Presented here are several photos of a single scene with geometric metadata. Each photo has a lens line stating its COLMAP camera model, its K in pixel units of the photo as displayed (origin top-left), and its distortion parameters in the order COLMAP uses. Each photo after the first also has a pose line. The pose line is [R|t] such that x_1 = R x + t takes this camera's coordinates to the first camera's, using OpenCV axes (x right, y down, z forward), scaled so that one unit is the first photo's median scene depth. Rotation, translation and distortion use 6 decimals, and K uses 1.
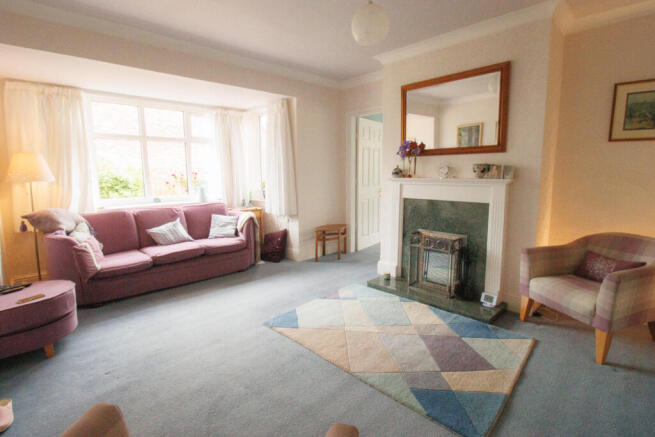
lens RADIAL K [[317.8, 0, 330.6], [0, 317.8, 214.7], [0, 0, 1]] dist [-0.001081, -0.000274]
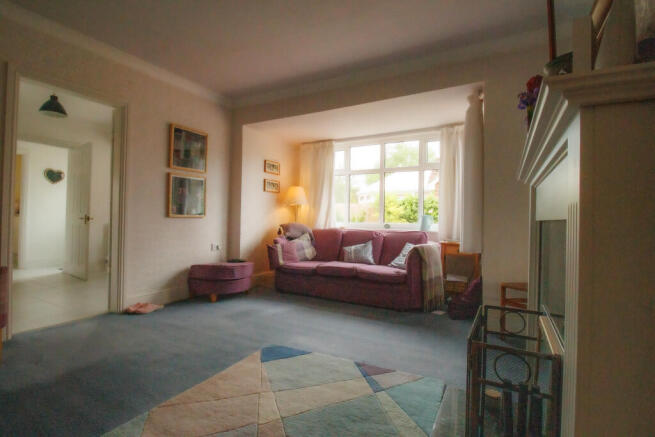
lens RADIAL K [[323.5, 0, 327.5], [0, 323.5, 218.5], [0, 0, 1]] dist [0.000682, 0.000005]
pose [[0.279565, 0.024952, -0.959803, 0.541069], [-0.136813, 0.990497, -0.014099, -0.031536], [0.950329, 0.135255, 0.280322, 0.593921]]
